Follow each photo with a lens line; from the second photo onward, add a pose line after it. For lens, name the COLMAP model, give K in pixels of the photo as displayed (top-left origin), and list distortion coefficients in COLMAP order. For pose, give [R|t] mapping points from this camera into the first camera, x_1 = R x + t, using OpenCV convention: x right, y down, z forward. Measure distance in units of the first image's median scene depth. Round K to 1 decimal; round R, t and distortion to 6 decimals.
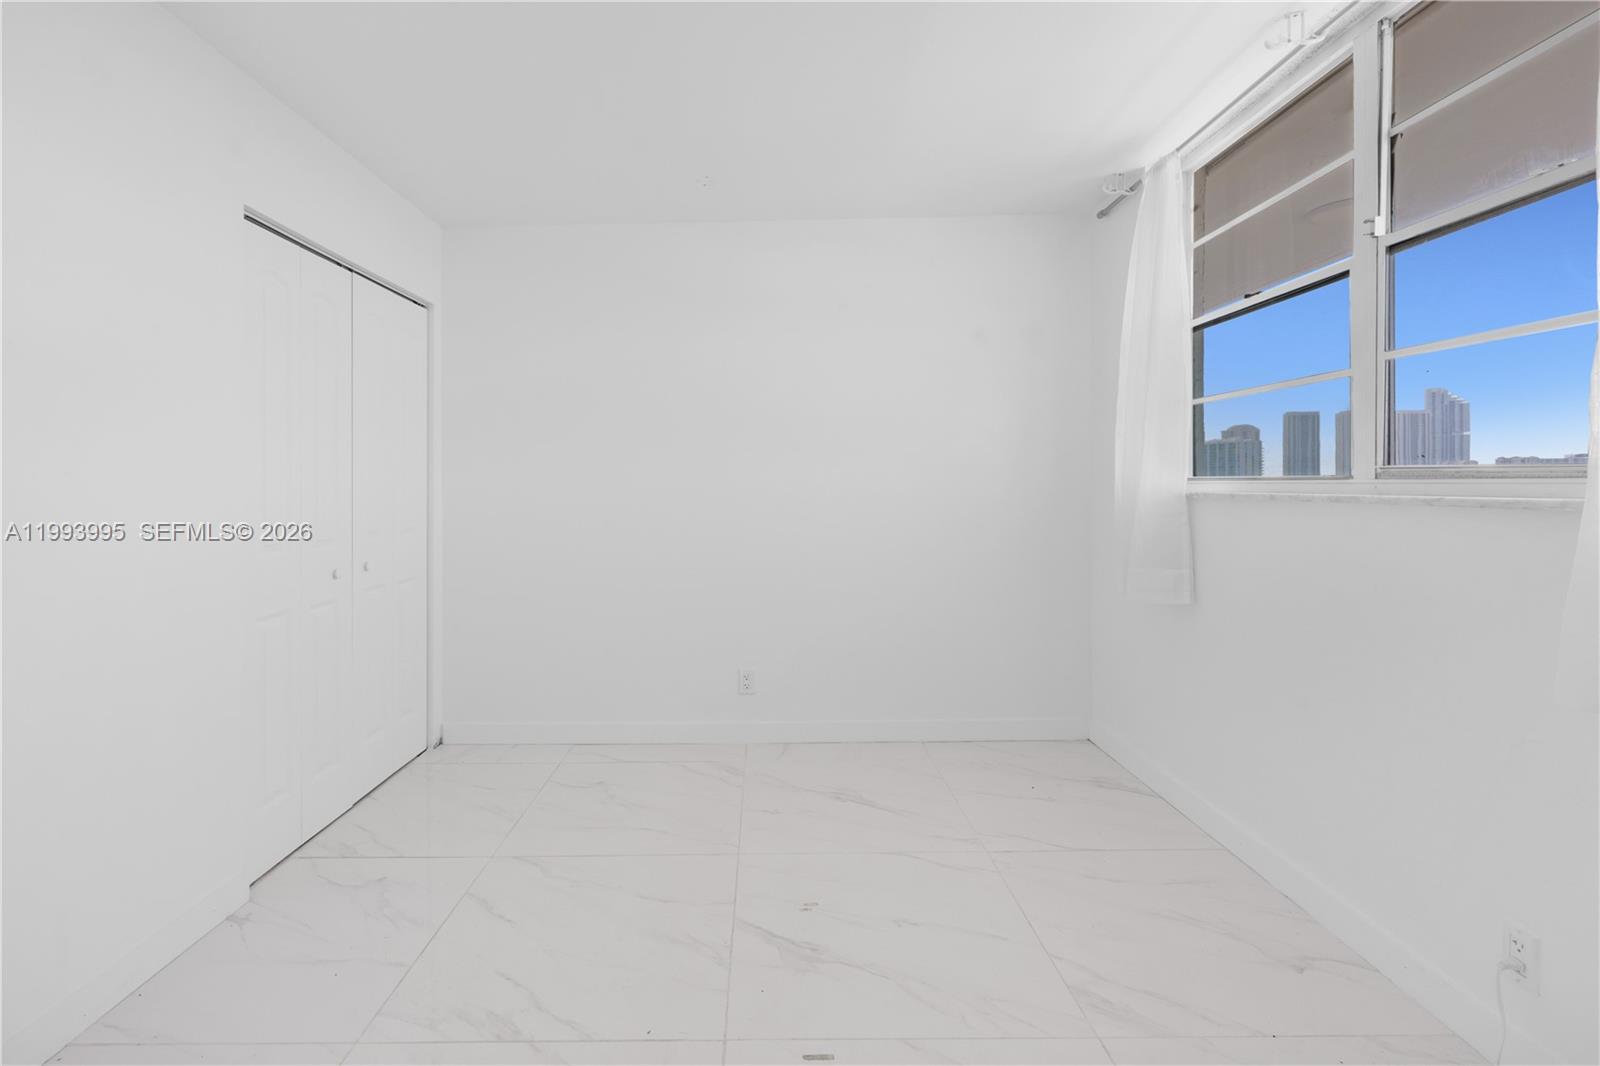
lens RADIAL K [[749.8, 0, 799.6], [0, 749.8, 500.3], [0, 0, 1]] dist [0.000381, 0.000734]
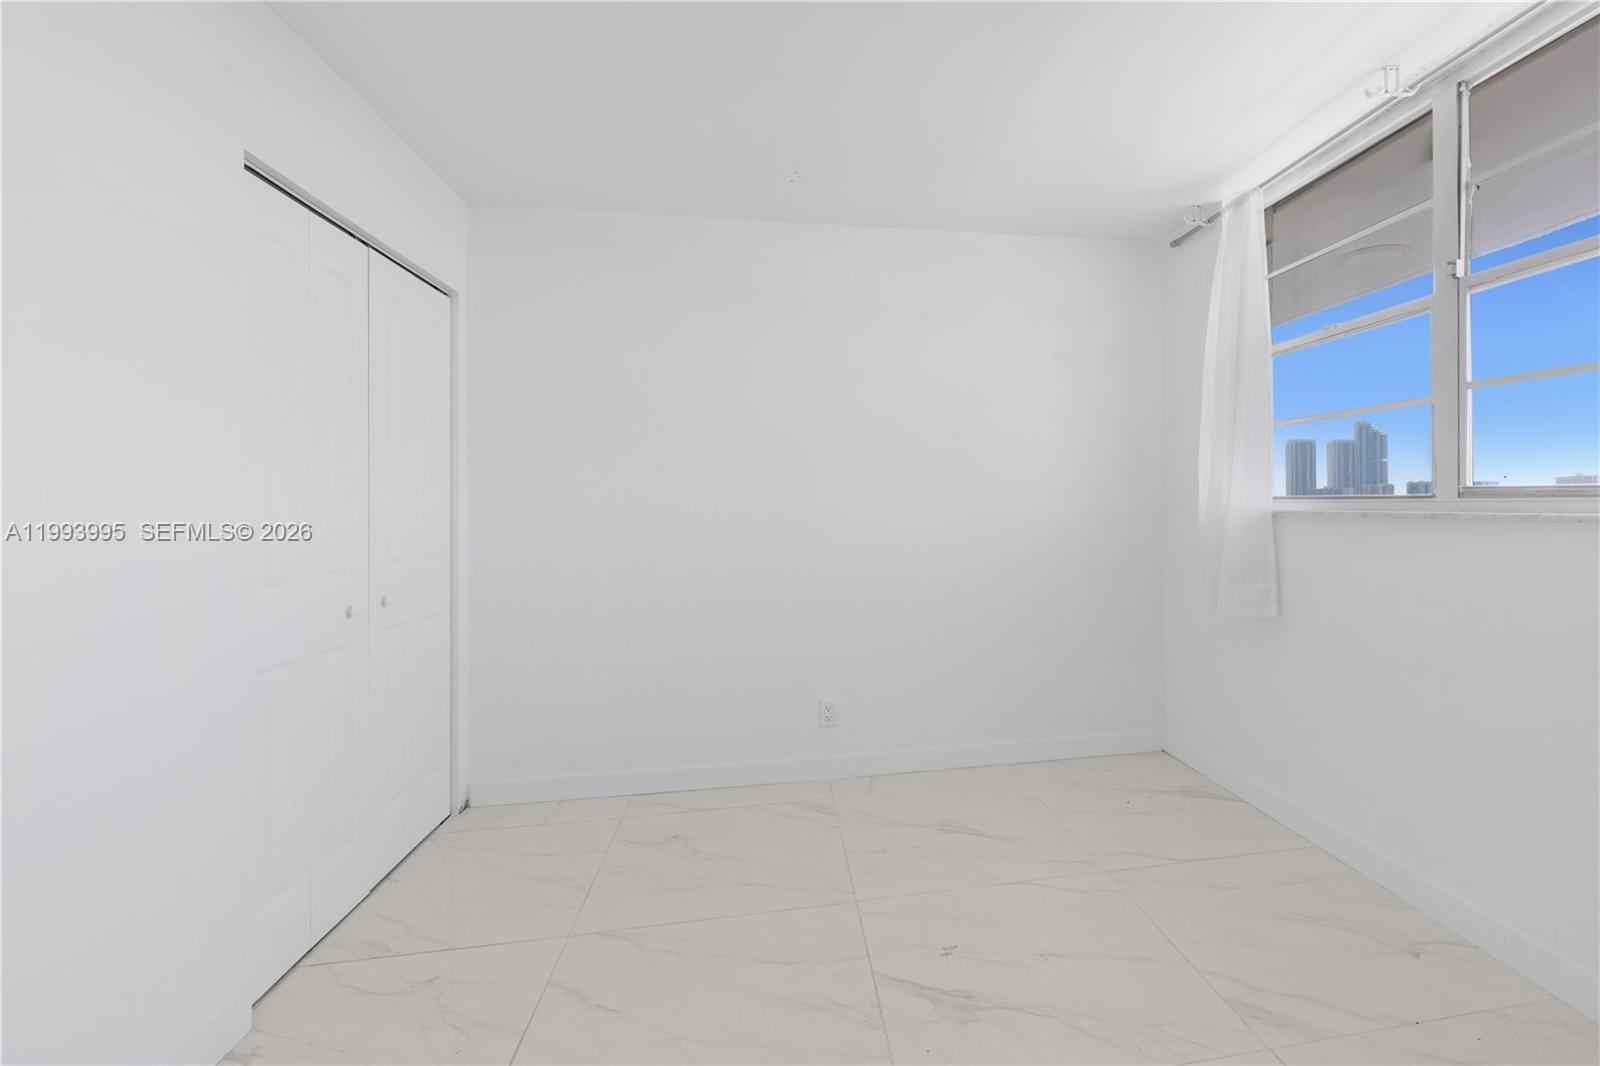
lens RADIAL K [[726.4, 0, 798.6], [0, 726.4, 517.4], [0, 0, 1]] dist [0.000851, 0.000563]
pose [[0.978350, -0.003194, 0.206932, -0.344603], [0.004587, 0.999970, -0.006254, 0.002591], [-0.206905, 0.007067, 0.978335, 0.136400]]
